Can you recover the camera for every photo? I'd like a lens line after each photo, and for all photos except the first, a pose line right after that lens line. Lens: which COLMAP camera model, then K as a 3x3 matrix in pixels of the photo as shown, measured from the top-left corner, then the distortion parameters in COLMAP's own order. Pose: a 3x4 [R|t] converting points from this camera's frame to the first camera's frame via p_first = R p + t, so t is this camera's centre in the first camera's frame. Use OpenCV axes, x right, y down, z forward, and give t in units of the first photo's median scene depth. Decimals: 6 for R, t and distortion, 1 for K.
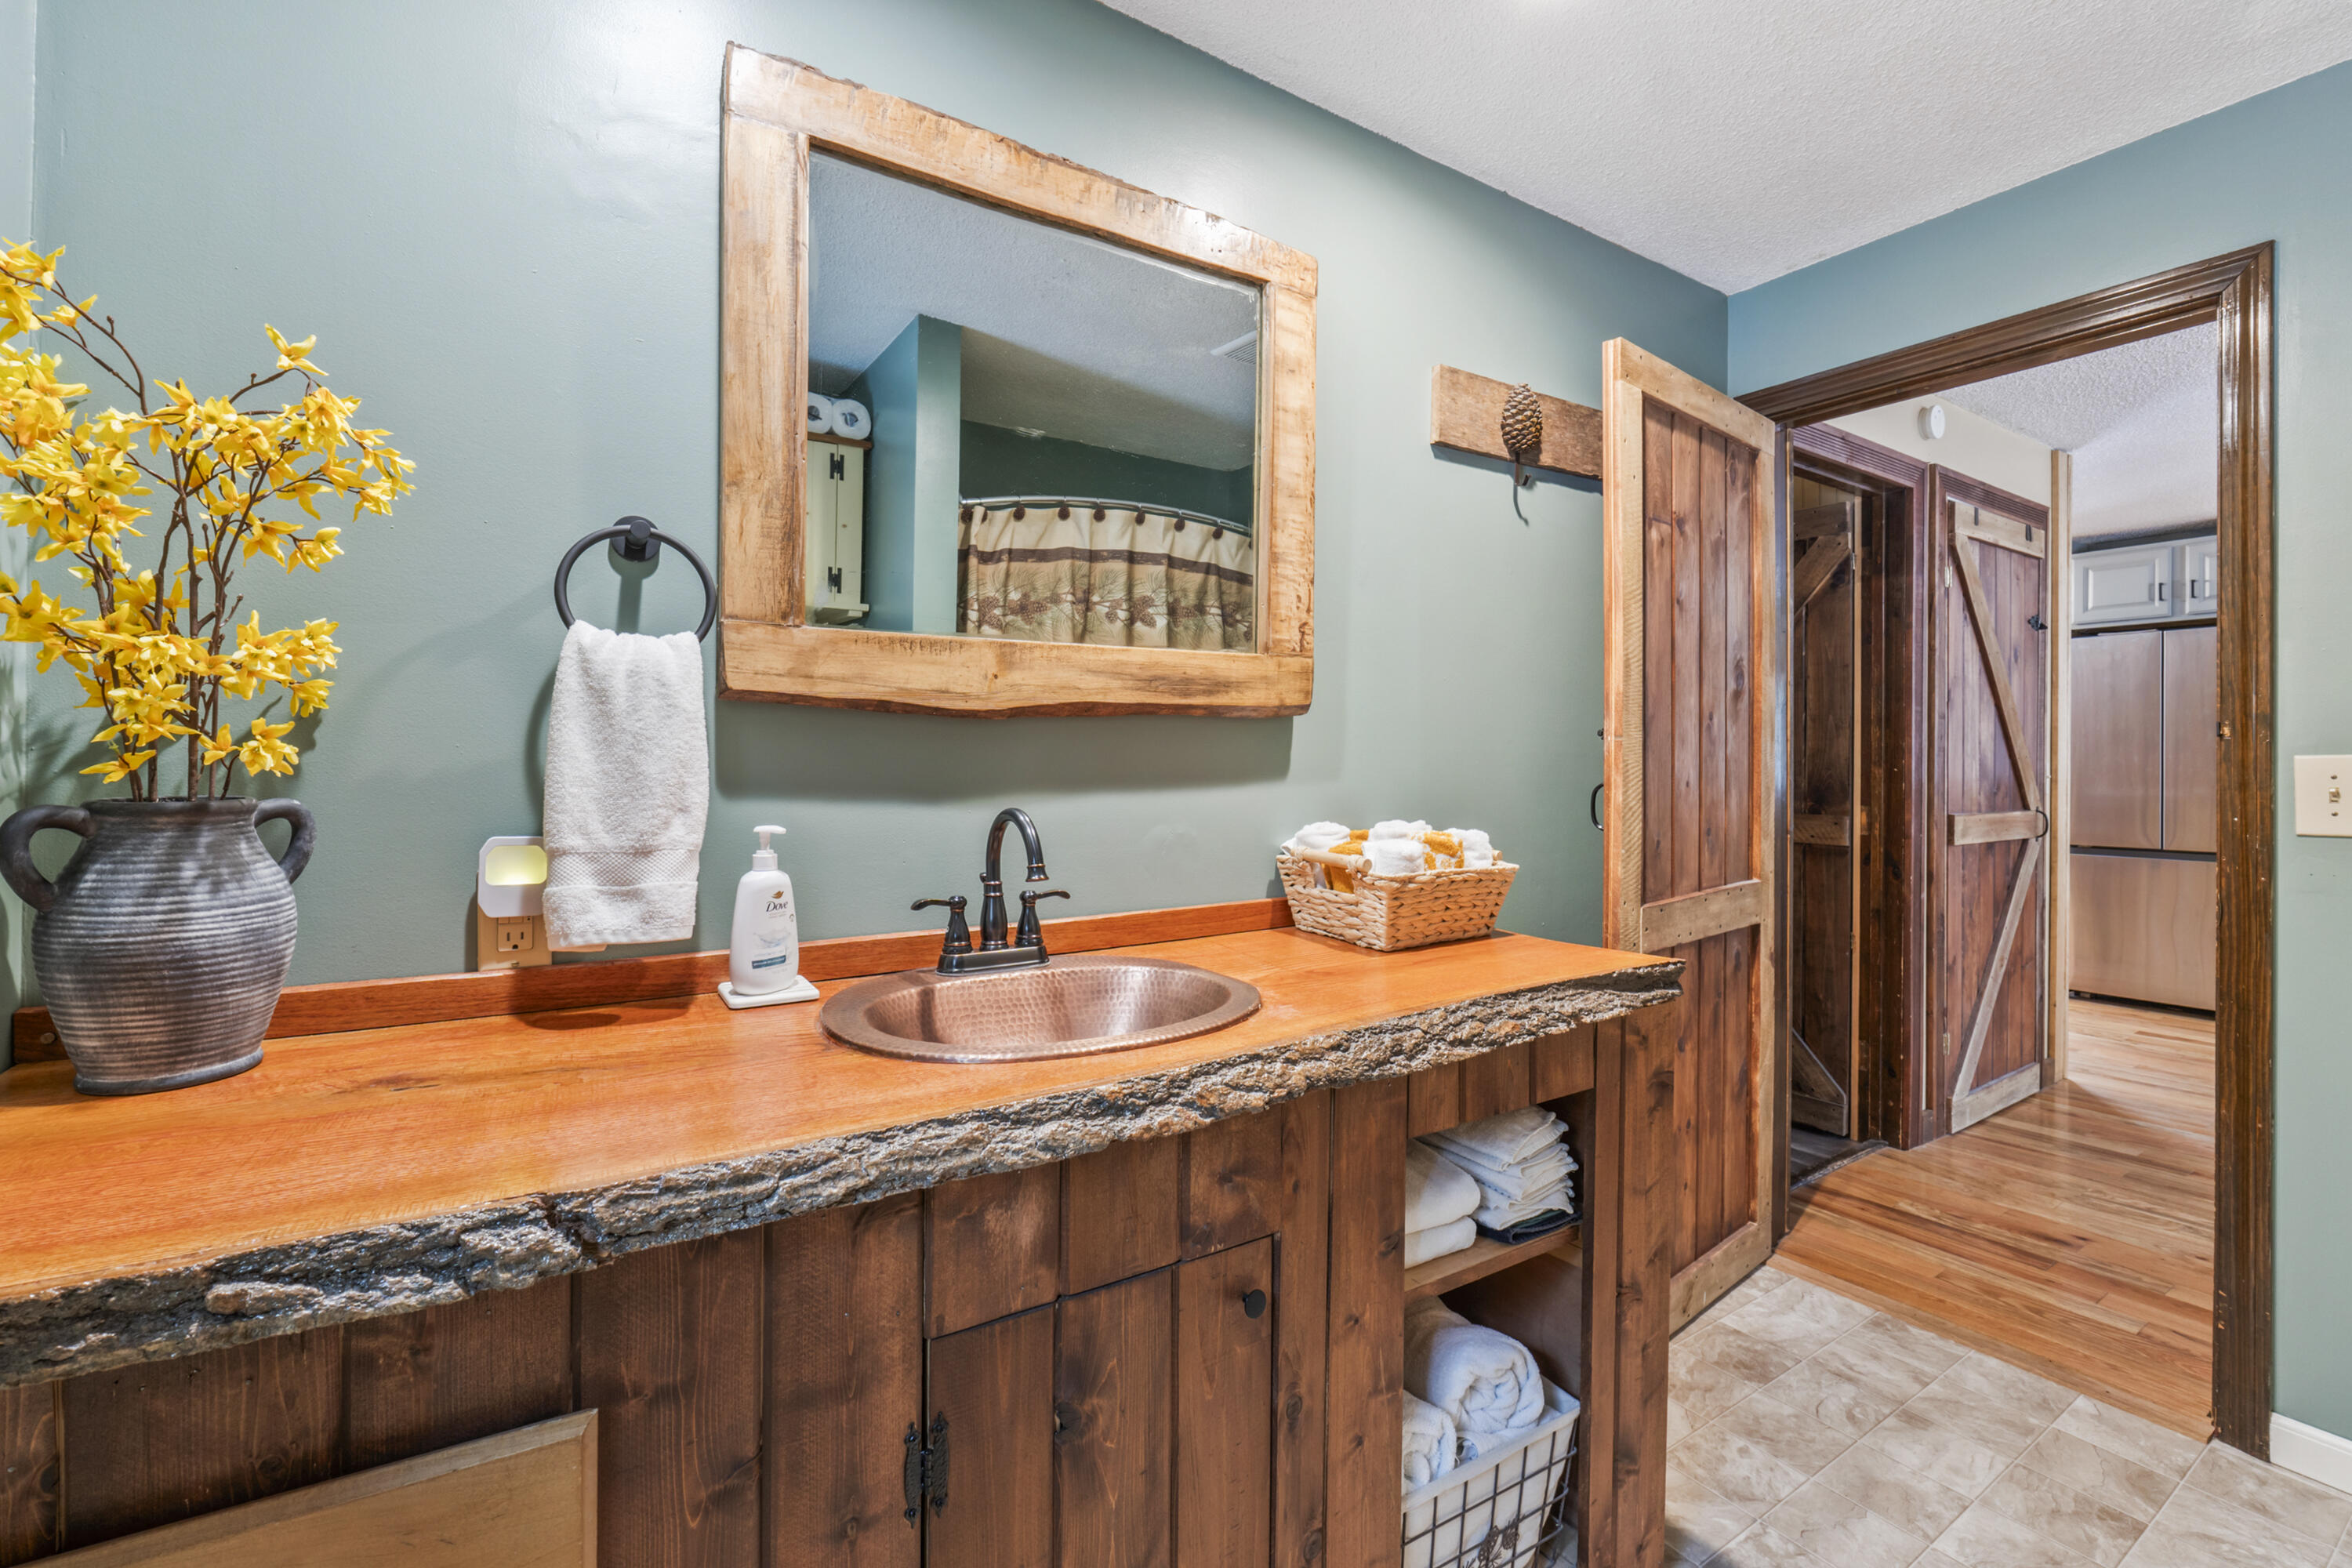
lens RADIAL K [[995.0, 0, 1170.7], [0, 995.0, 765.2], [0, 0, 1]] dist [-0.003358, -0.001924]
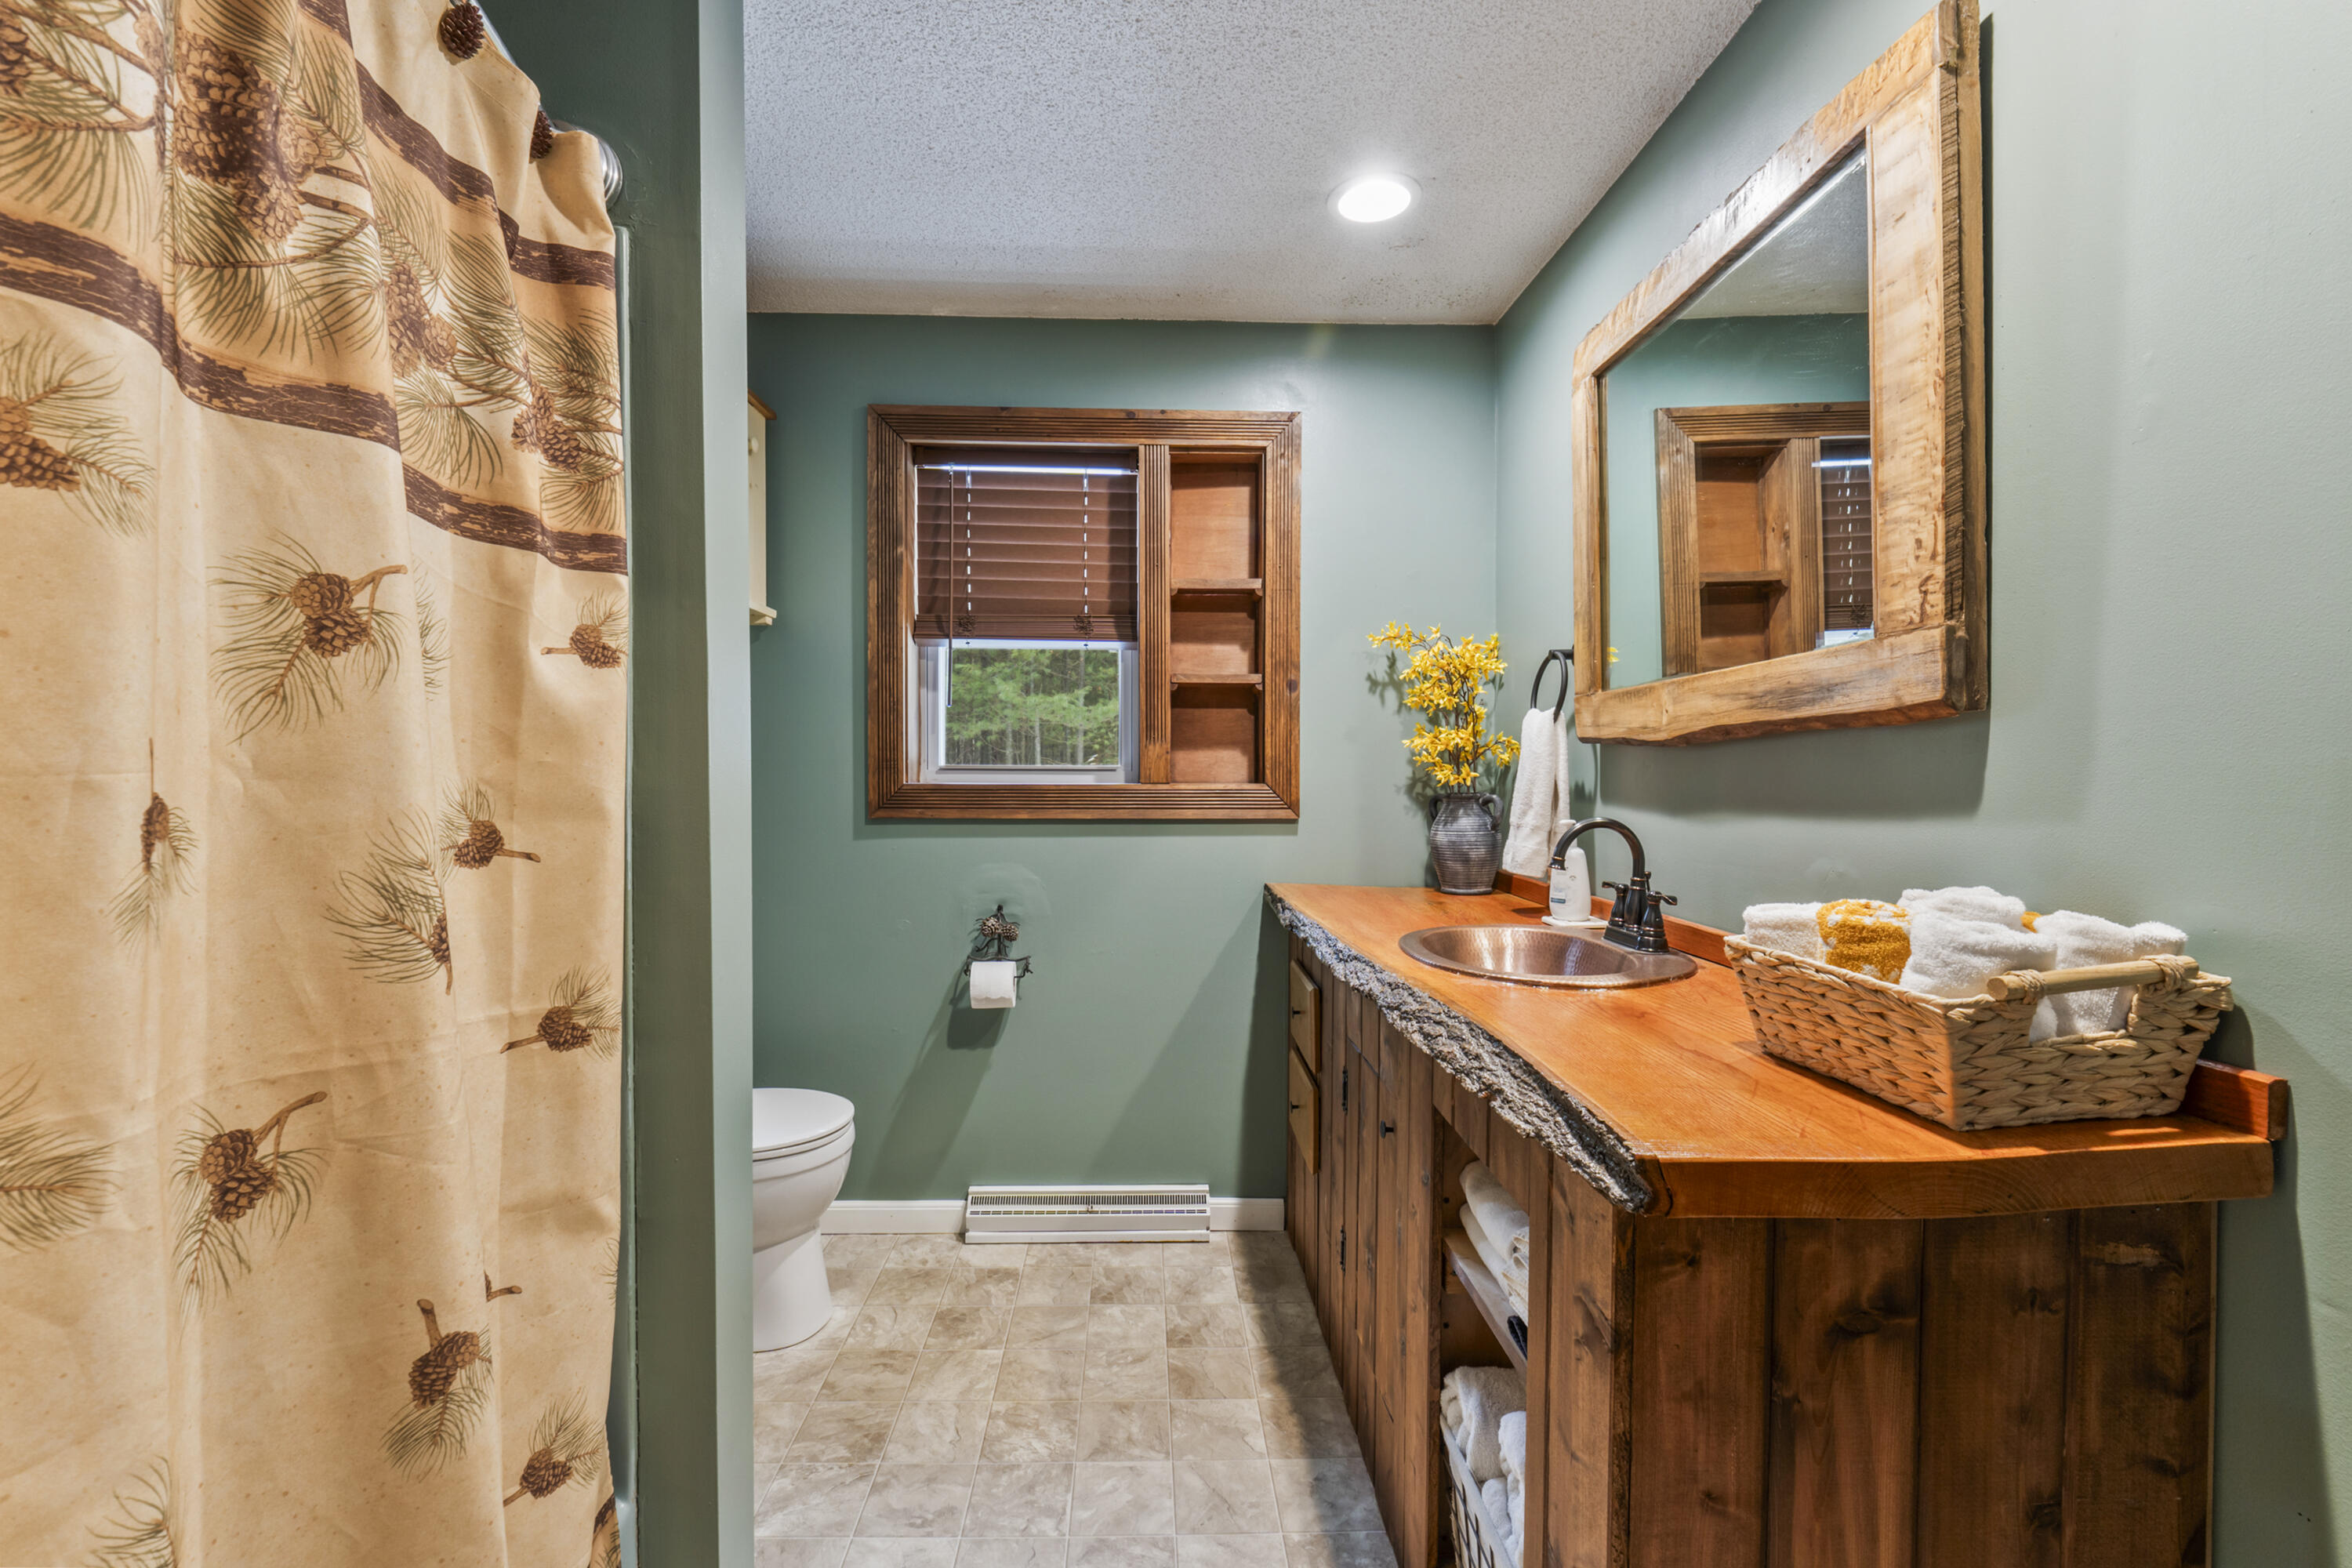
lens RADIAL K [[995.0, 0, 1193.5], [0, 995.0, 780.2], [0, 0, 1]] dist [-0.003358, -0.001924]
pose [[-0.497920, 0.008751, -0.867179, 1.228784], [0.000803, 0.999953, 0.009629, -0.018430], [0.867223, 0.004098, -0.497904, 1.168591]]
